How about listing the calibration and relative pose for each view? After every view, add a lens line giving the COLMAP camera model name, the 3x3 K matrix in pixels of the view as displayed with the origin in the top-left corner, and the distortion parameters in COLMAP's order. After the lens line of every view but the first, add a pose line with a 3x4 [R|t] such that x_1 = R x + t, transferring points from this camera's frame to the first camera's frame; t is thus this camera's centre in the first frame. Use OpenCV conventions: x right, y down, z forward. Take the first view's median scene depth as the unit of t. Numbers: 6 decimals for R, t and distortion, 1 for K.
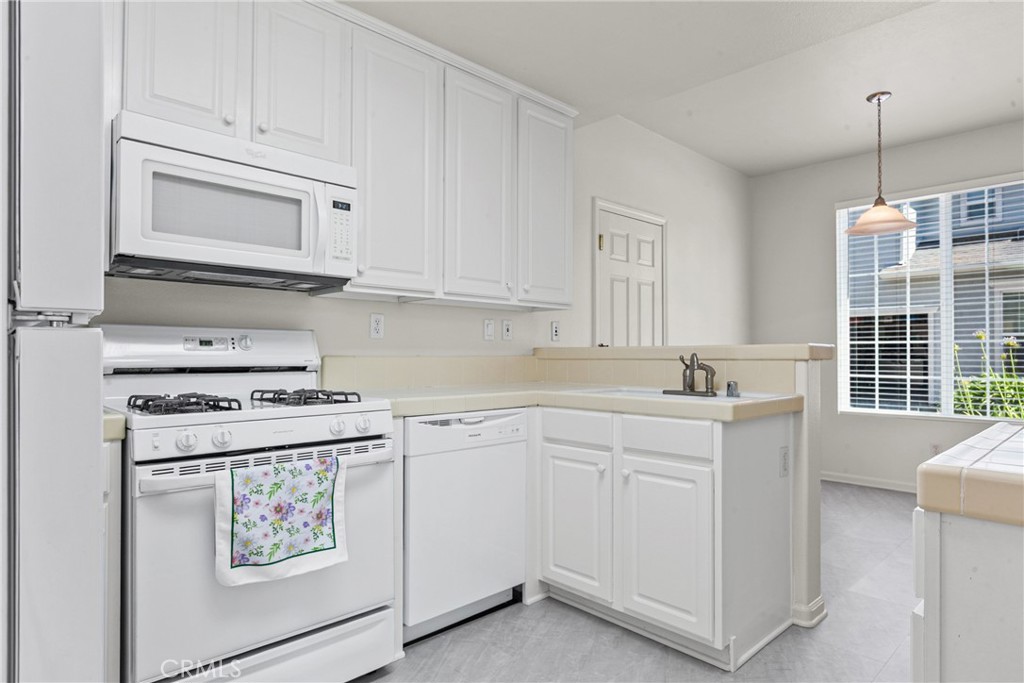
lens RADIAL K [[588.2, 0, 512.5], [0, 588.2, 344.2], [0, 0, 1]] dist [-0.002292, -0.000215]
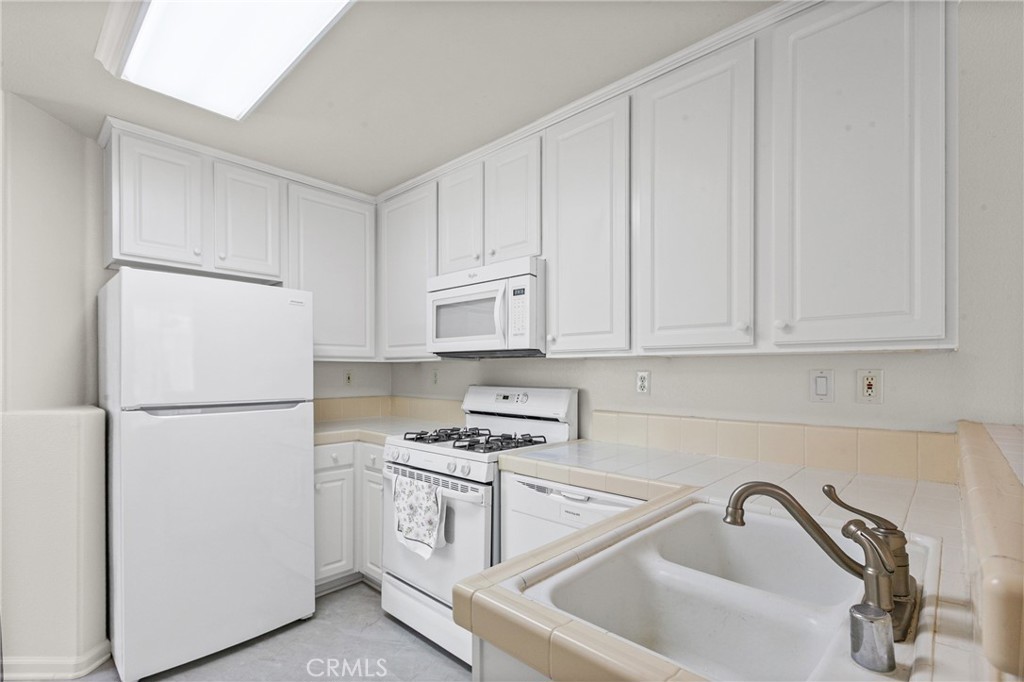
lens RADIAL K [[467.3, 0, 509.9], [0, 467.3, 373.8], [0, 0, 1]] dist [-0.000722, 0.000016]
pose [[0.050265, 0.001665, -0.998735, 0.703615], [0.010899, 0.999938, 0.002216, -0.067035], [0.998676, -0.010997, 0.050244, 0.950589]]
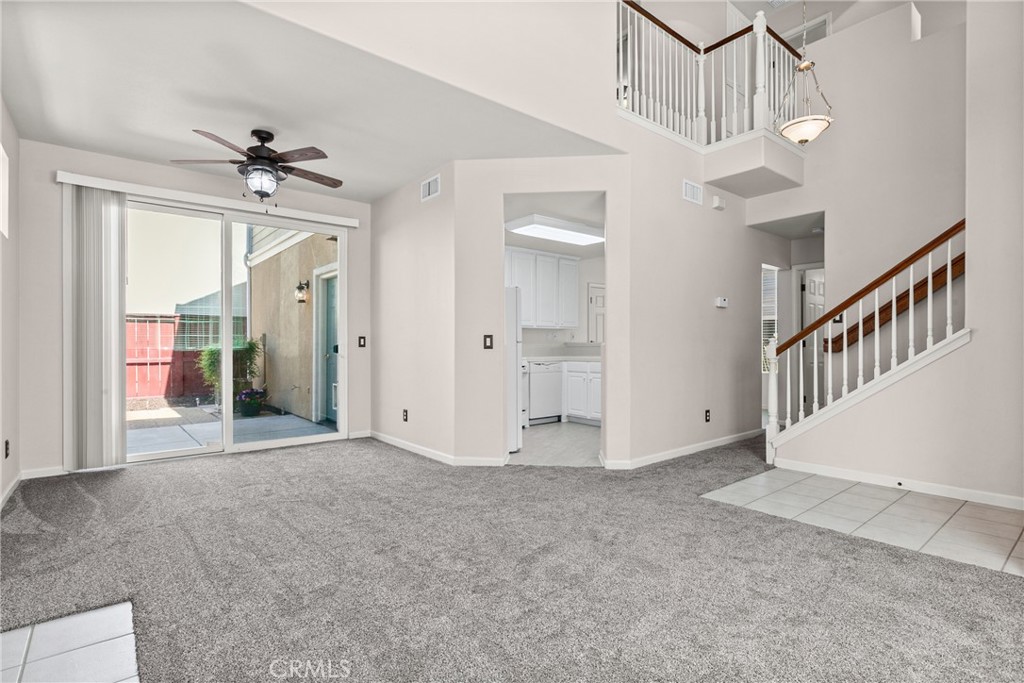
lens RADIAL K [[497.8, 0, 511.4], [0, 497.8, 343.5], [0, 0, 1]] dist [-0.000175, -0.000001]
pose [[0.997068, -0.006043, -0.076278, -0.053079], [0.006831, 0.999926, 0.010075, -0.024726], [0.076212, -0.010566, 0.997036, -2.075076]]
